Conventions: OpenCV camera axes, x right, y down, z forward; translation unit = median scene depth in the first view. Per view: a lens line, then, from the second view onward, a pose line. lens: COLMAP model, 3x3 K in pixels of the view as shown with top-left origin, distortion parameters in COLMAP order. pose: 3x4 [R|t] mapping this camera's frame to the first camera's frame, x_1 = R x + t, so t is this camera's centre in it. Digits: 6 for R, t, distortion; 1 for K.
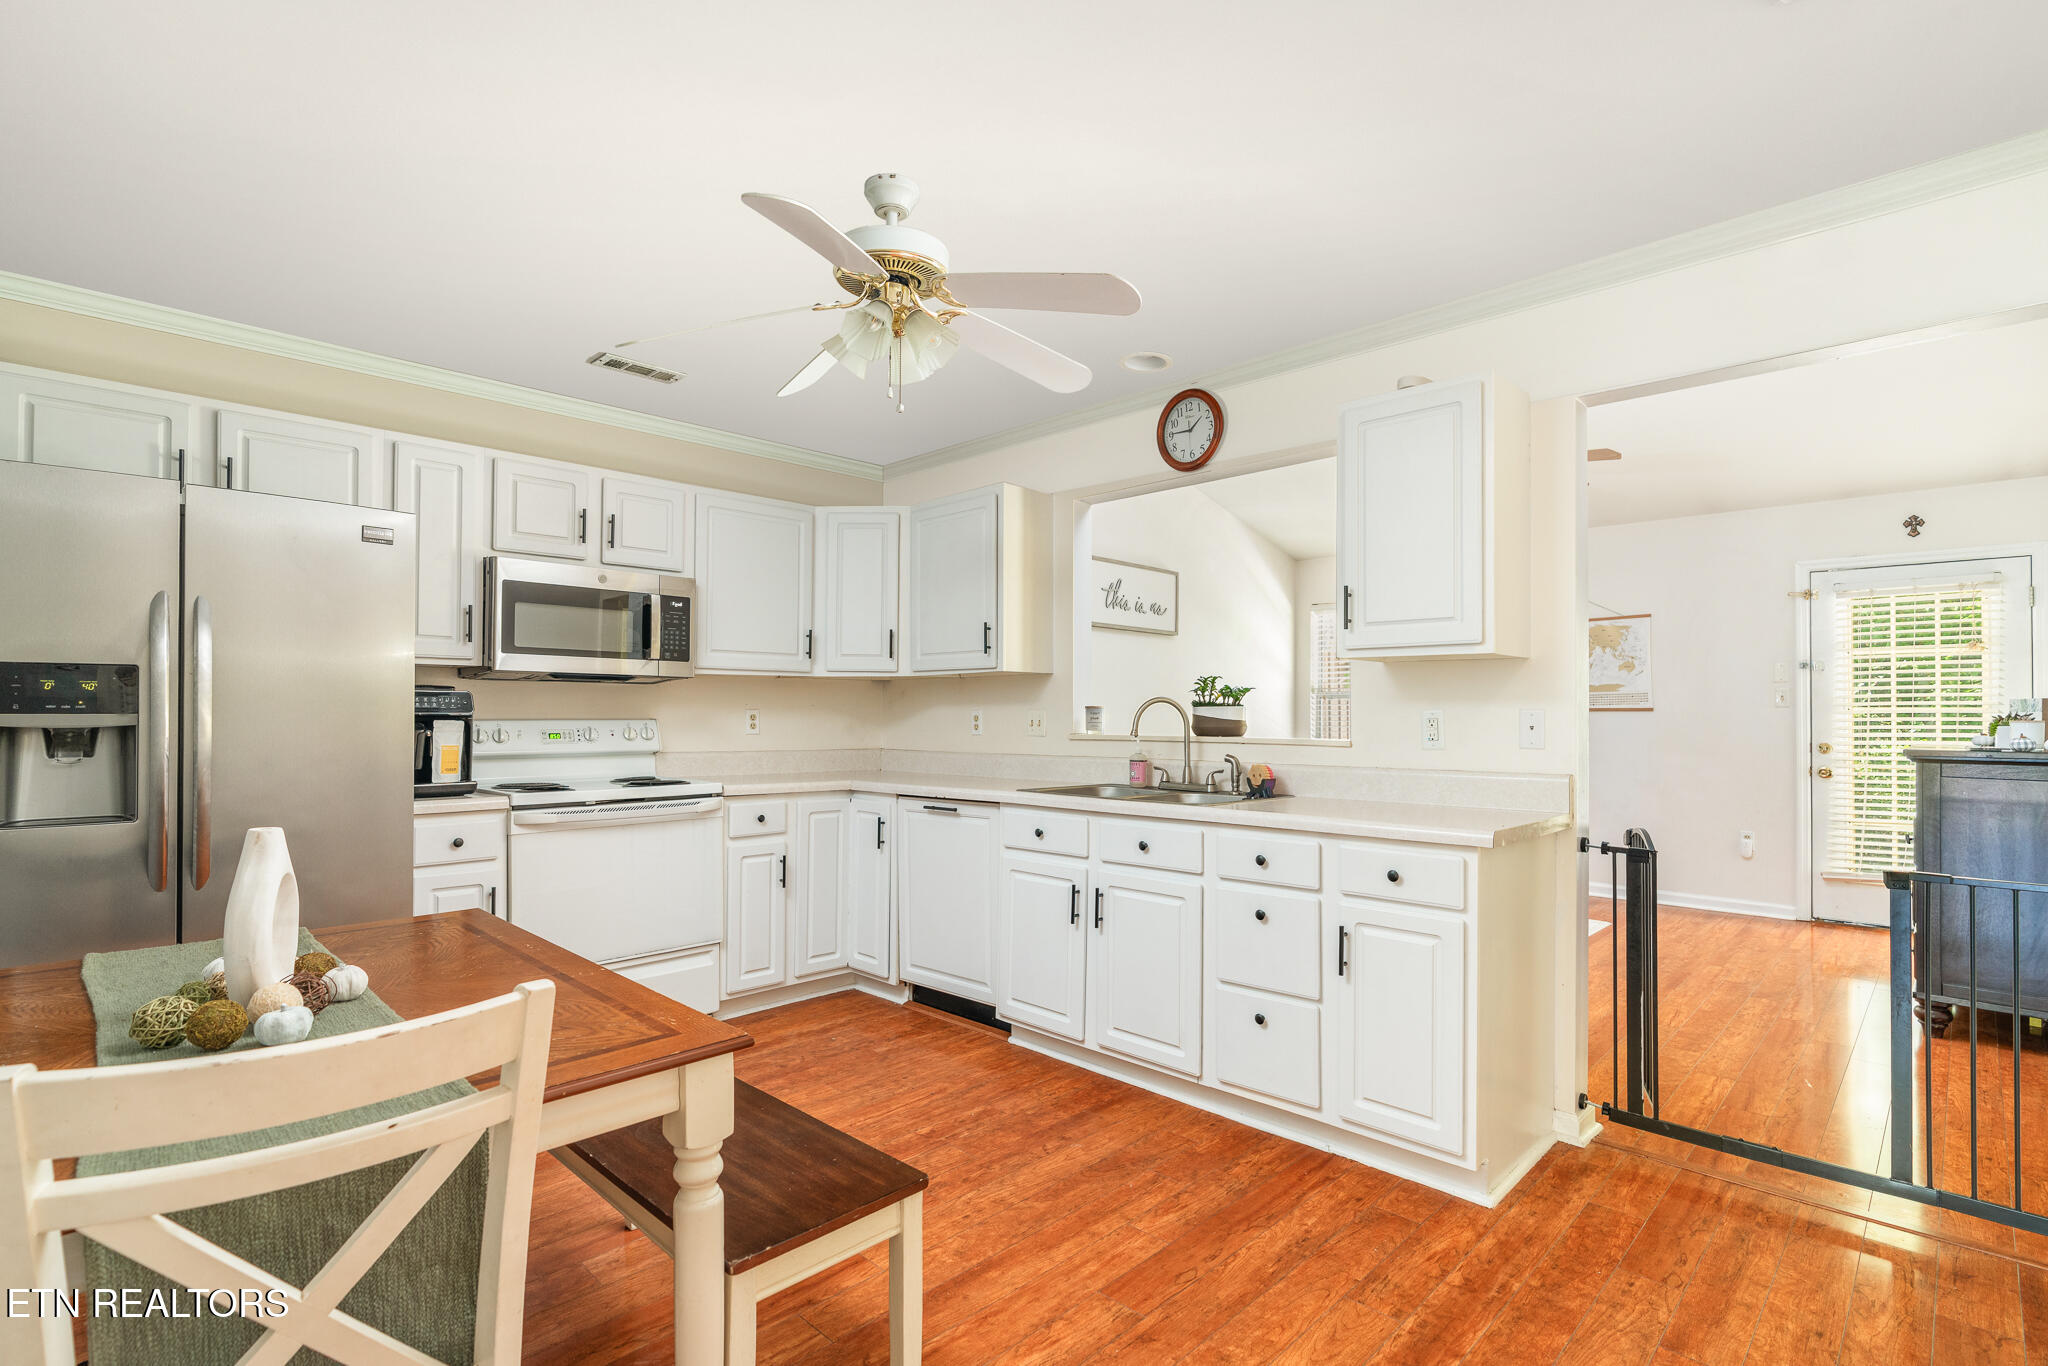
lens RADIAL K [[1029.9, 0, 1023.6], [0, 1029.9, 696.4], [0, 0, 1]] dist [-0.000824, 0.002767]
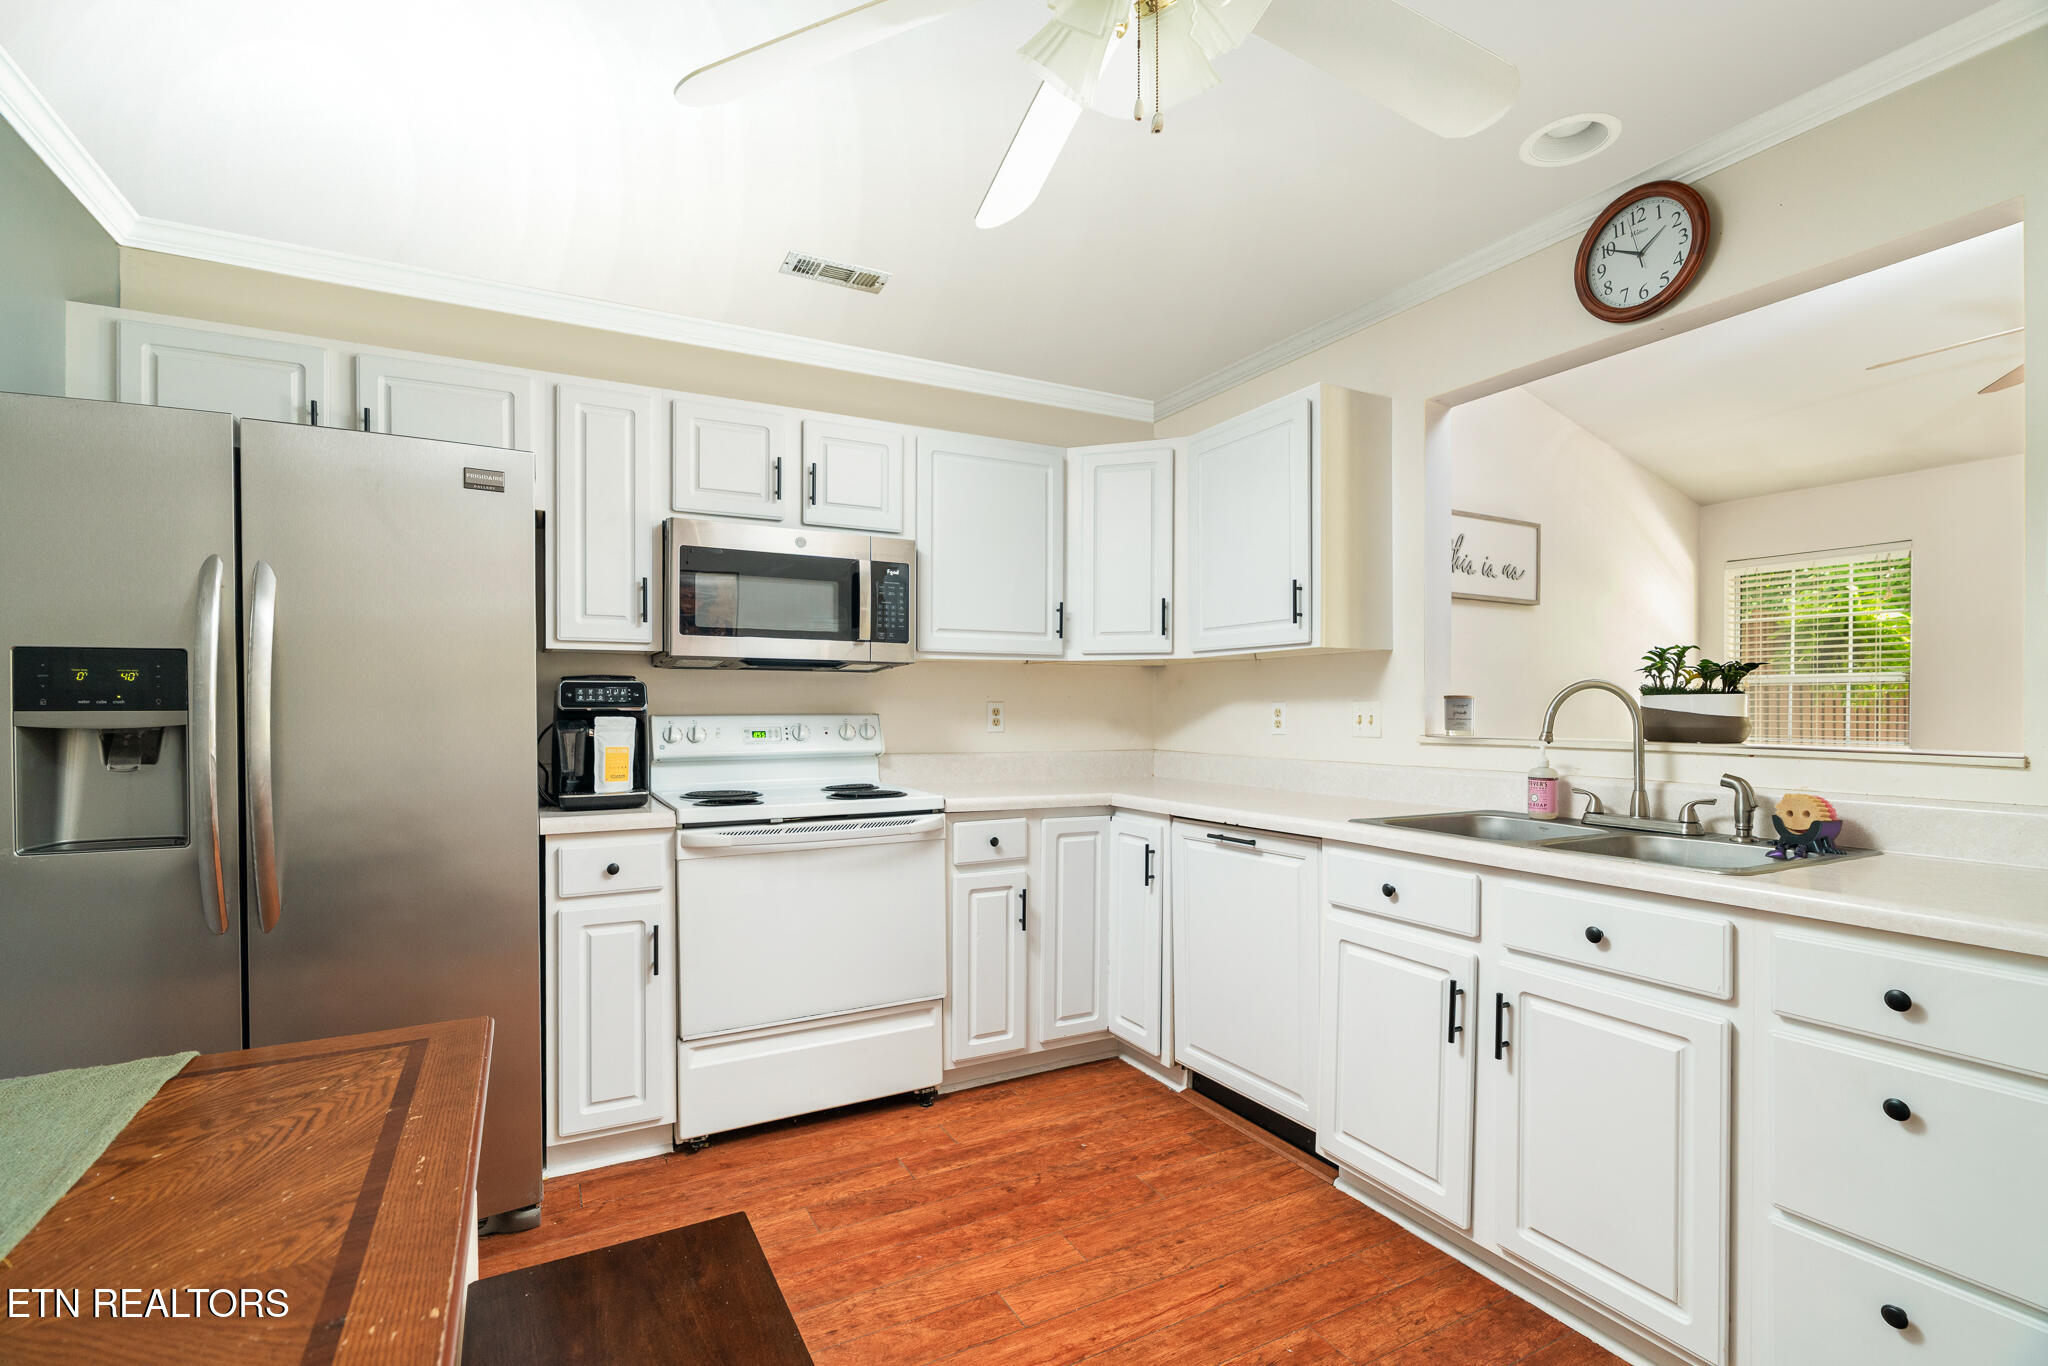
lens RADIAL K [[941.5, 0, 973.4], [0, 941.5, 708.4], [0, 0, 1]] dist [-0.011231, 0.005942]
pose [[0.942352, -0.001960, -0.334616, -0.031122], [0.008580, 0.999796, 0.018307, 0.004313], [0.334512, -0.020122, 0.942177, 0.330100]]
